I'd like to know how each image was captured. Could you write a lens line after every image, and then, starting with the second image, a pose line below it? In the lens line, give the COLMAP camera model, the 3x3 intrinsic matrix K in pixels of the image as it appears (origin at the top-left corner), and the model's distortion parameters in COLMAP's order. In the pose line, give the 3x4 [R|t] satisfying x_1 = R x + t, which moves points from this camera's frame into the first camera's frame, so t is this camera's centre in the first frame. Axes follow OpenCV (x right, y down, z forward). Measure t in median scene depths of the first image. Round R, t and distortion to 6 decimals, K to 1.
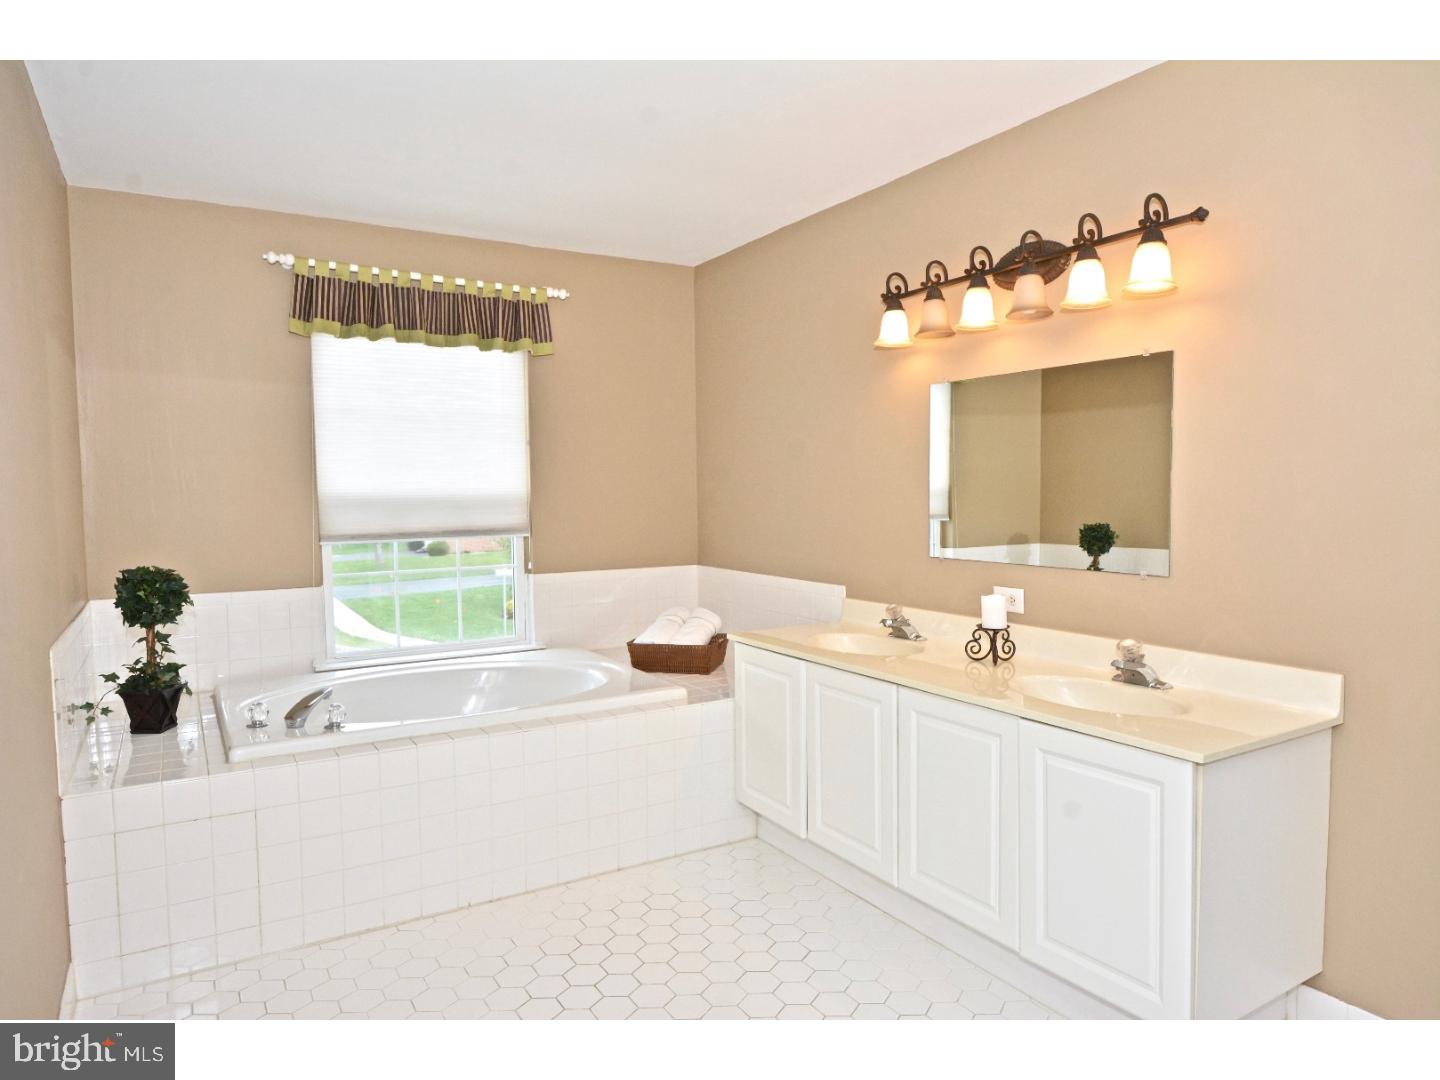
lens RADIAL K [[934.7, 0, 720.0], [0, 934.7, 540.0], [0, 0, 1]] dist [0.001100, -0.003202]
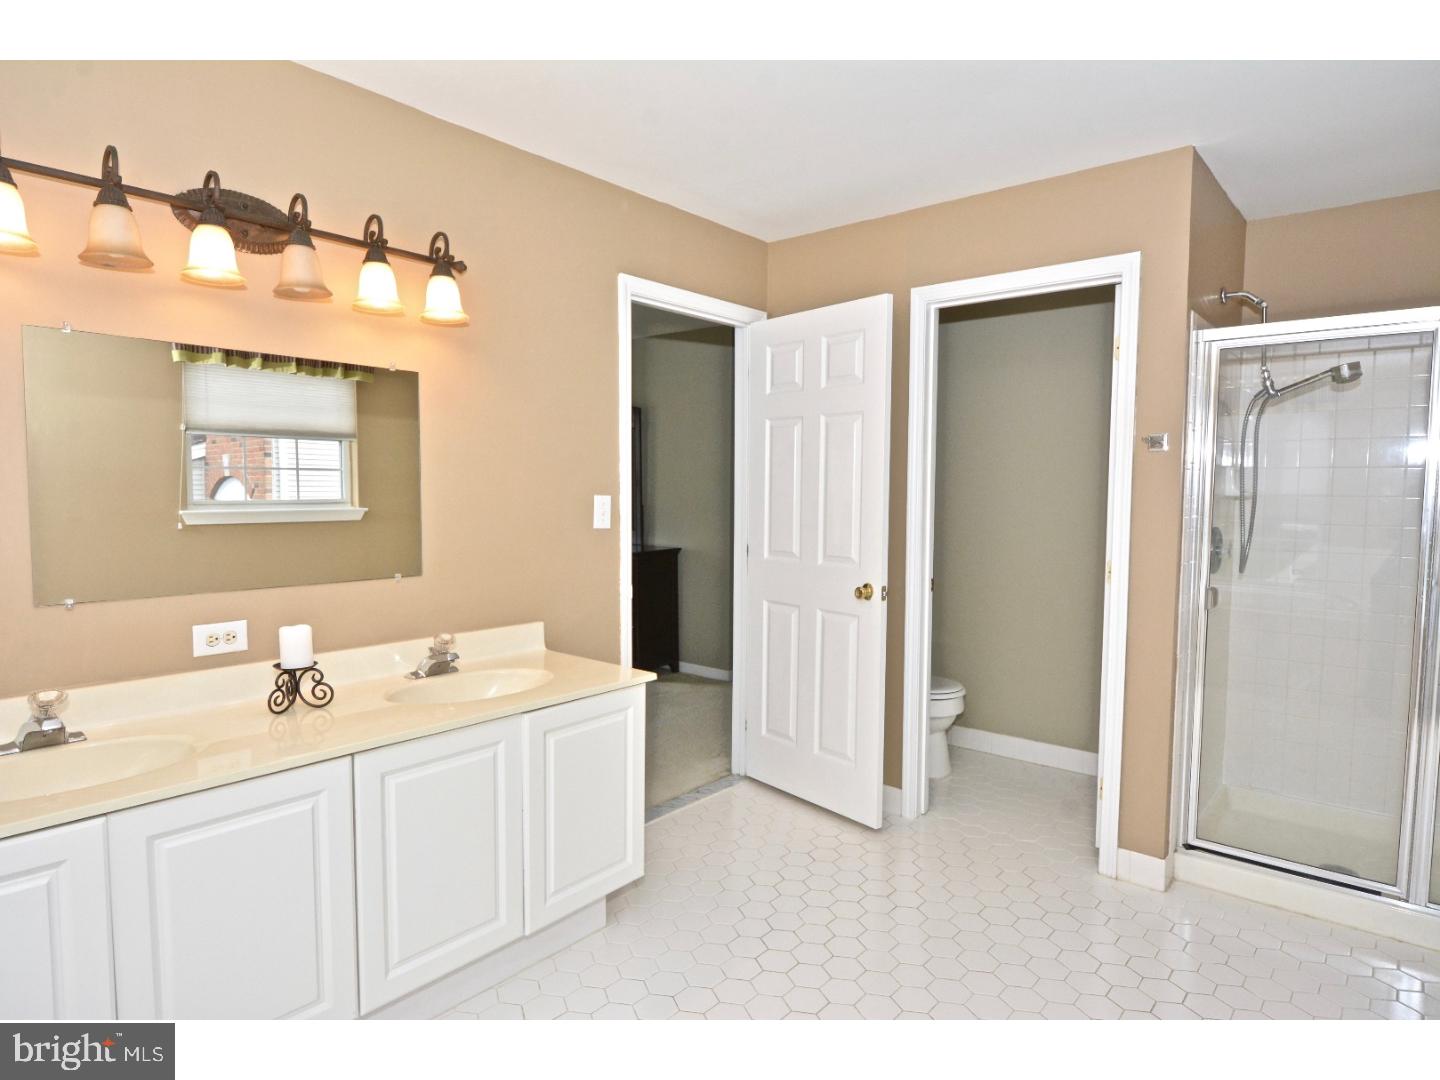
lens RADIAL K [[865.6, 0, 720.0], [0, 865.6, 540.0], [0, 0, 1]] dist [-0.002477, -0.001842]
pose [[-0.354942, -0.044374, 0.933835, -0.584697], [0.051623, 0.996419, 0.066970, -0.051579], [-0.933462, 0.071978, -0.351380, 0.989961]]
